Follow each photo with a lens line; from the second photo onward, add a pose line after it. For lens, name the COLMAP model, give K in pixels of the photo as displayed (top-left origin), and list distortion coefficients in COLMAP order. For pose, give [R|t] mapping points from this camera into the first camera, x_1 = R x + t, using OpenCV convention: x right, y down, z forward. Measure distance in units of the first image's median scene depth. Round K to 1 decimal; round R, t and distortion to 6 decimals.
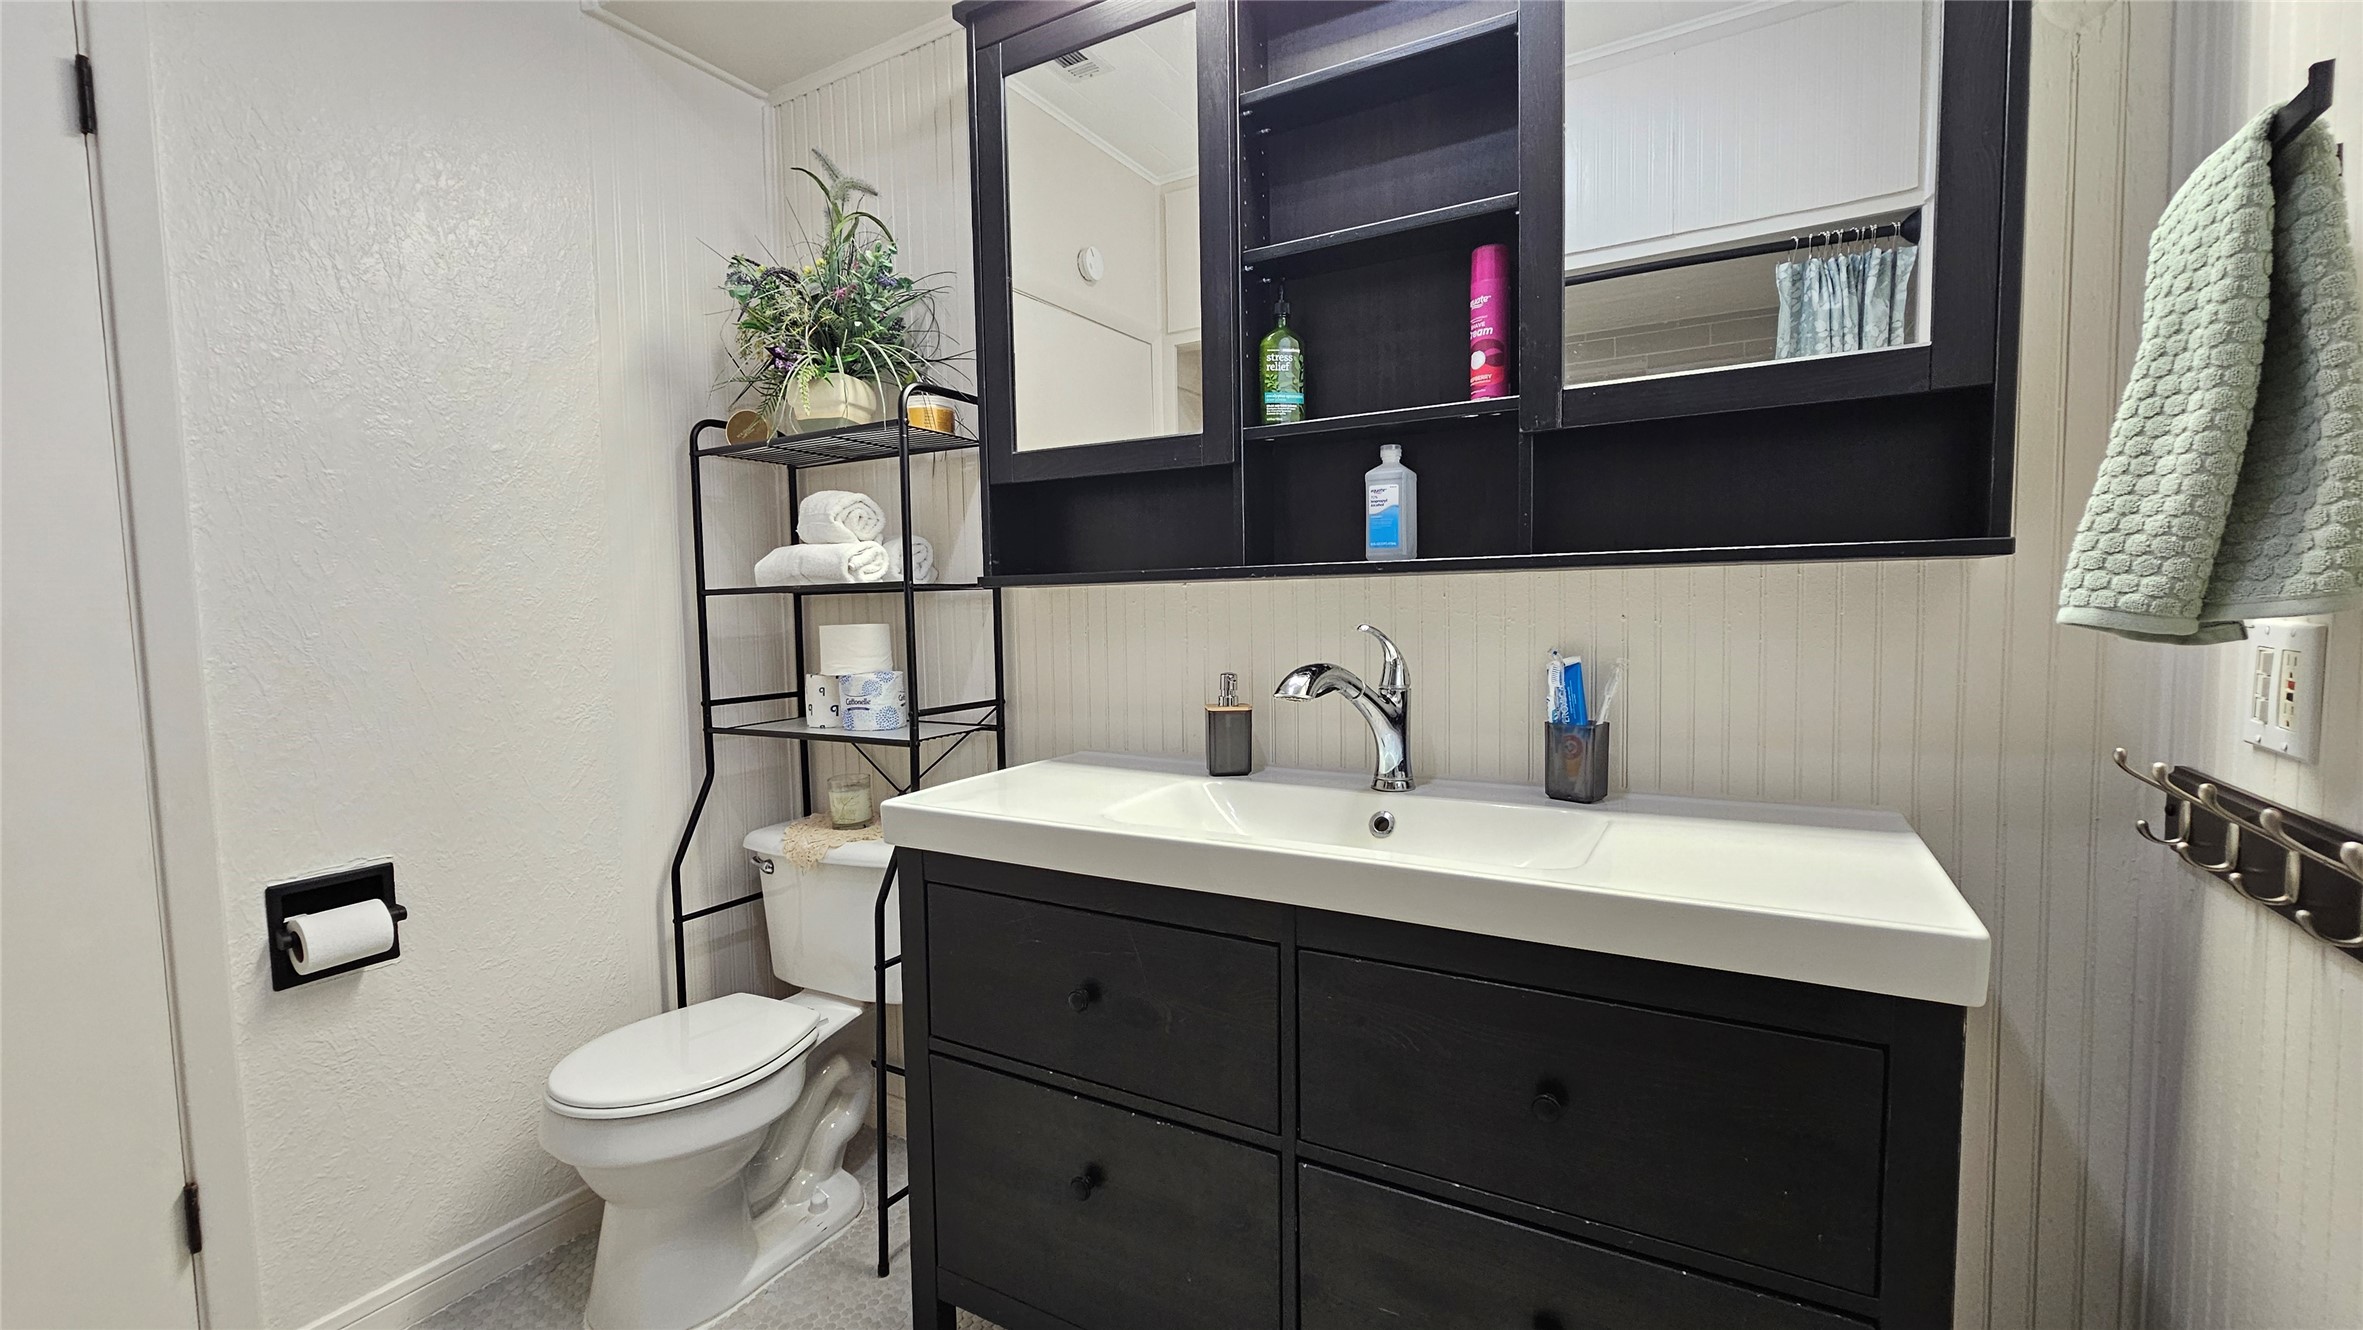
lens RADIAL K [[973.5, 0, 1165.7], [0, 973.5, 658.7], [0, 0, 1]] dist [-0.000733, 0.000101]
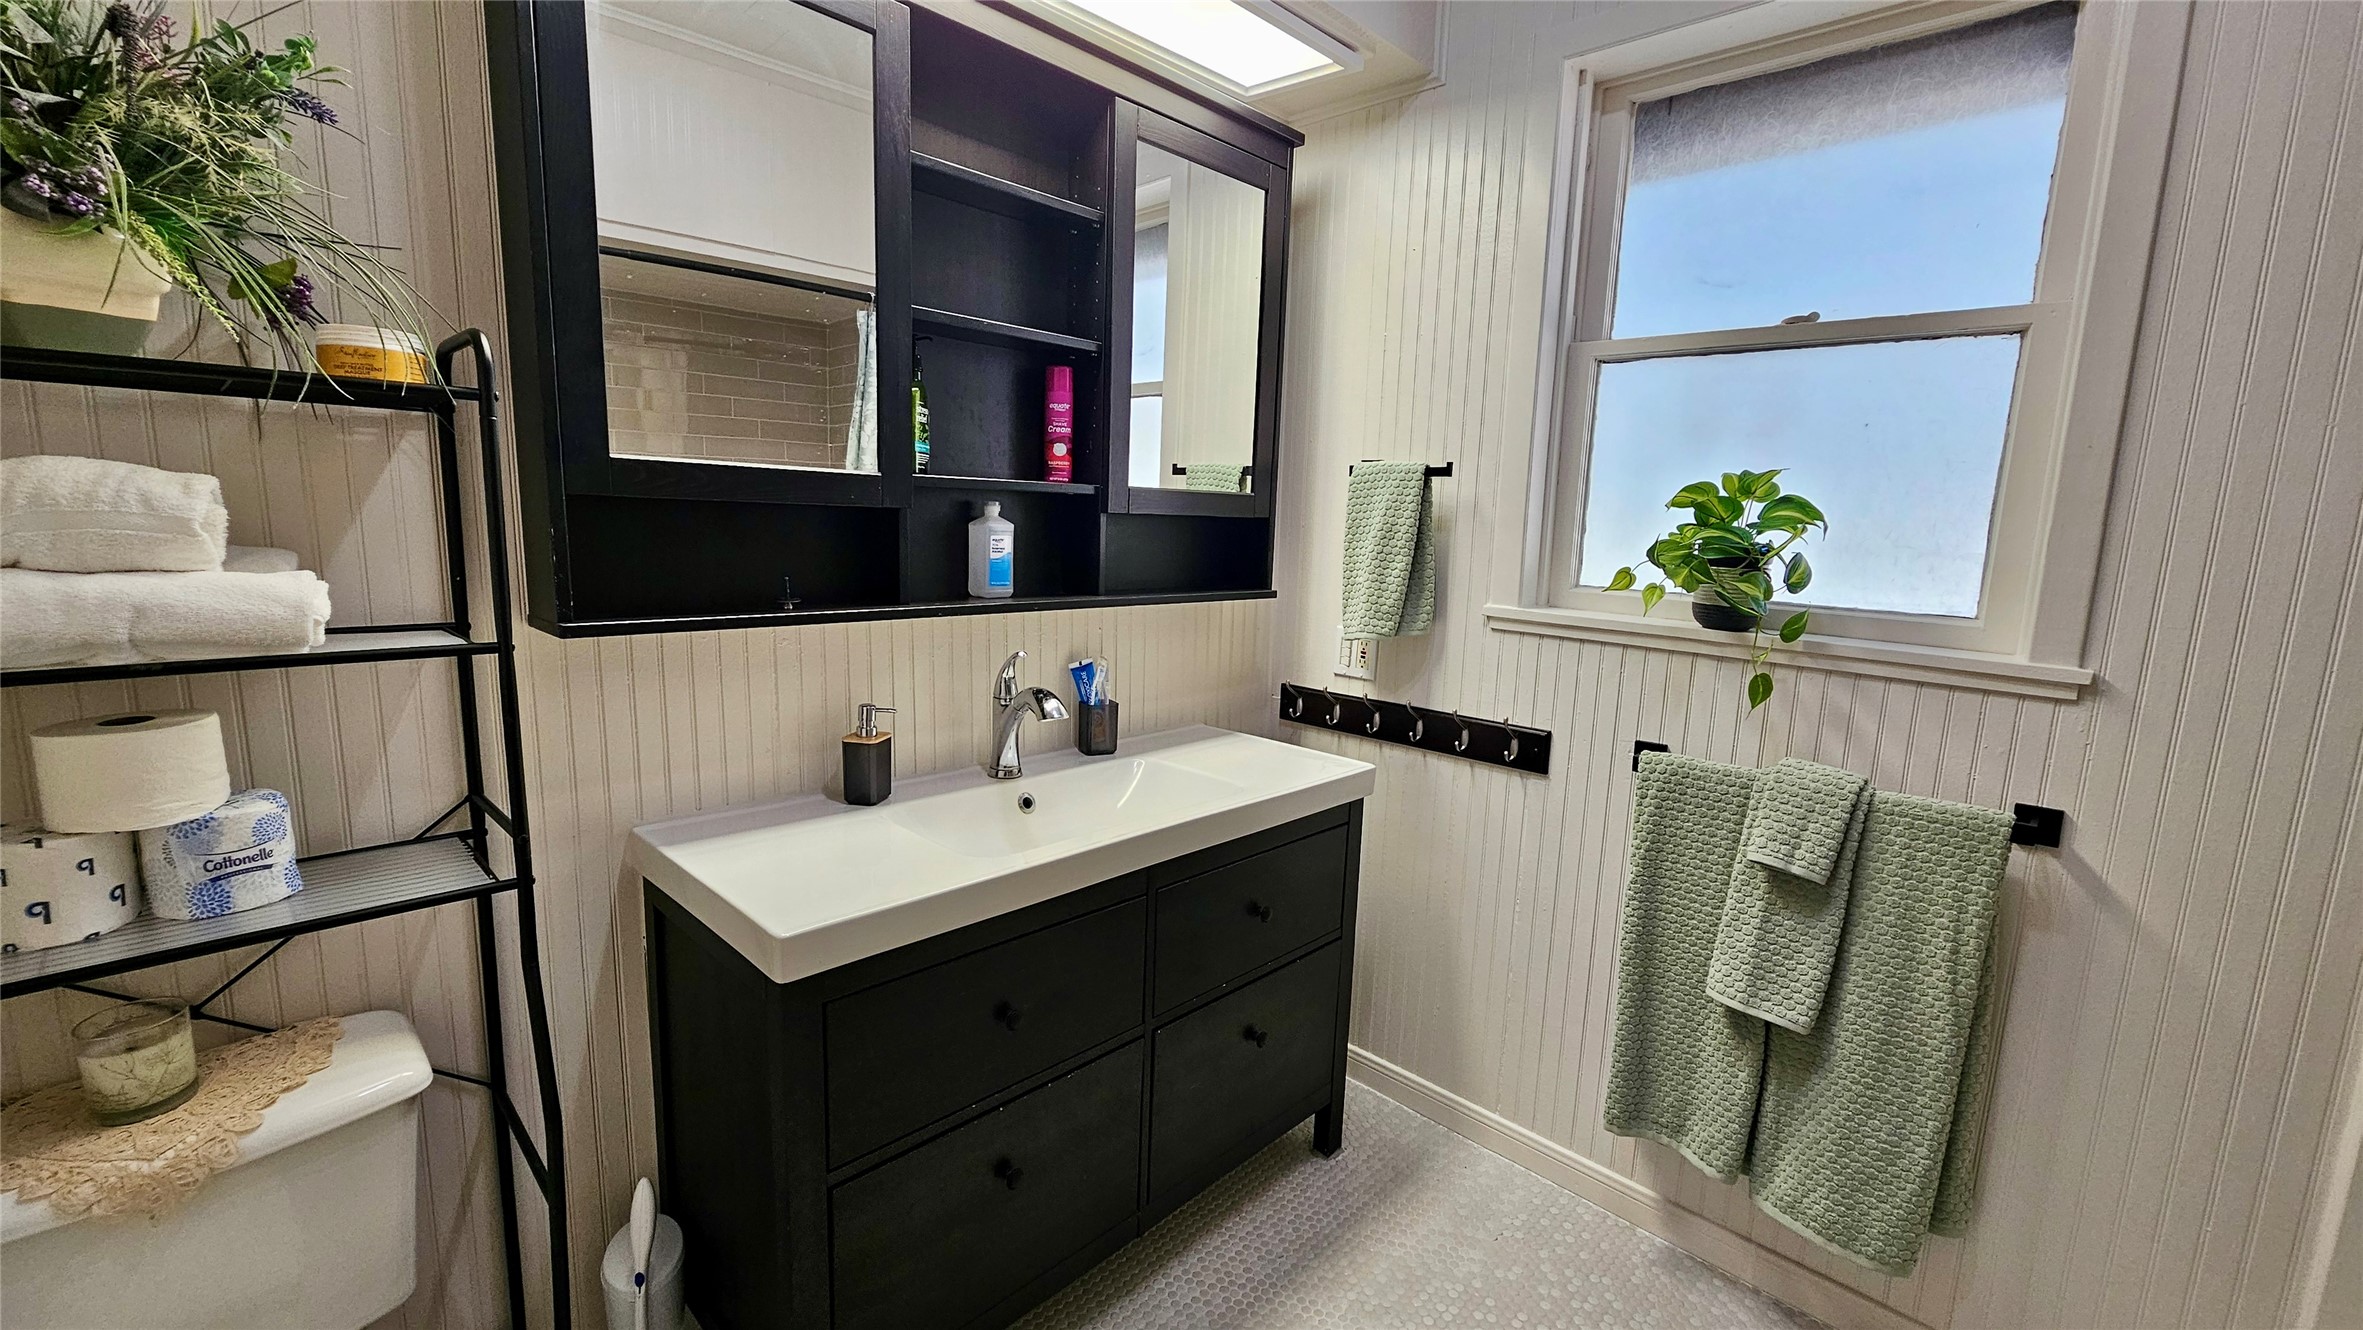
lens RADIAL K [[973.5, 0, 1160.1], [0, 973.5, 678.1], [0, 0, 1]] dist [-0.000733, 0.000101]
pose [[0.250252, -0.126485, 0.959883, -0.932362], [0.026105, 0.991951, 0.123905, -0.147515], [-0.967829, -0.005950, 0.251539, 0.492336]]
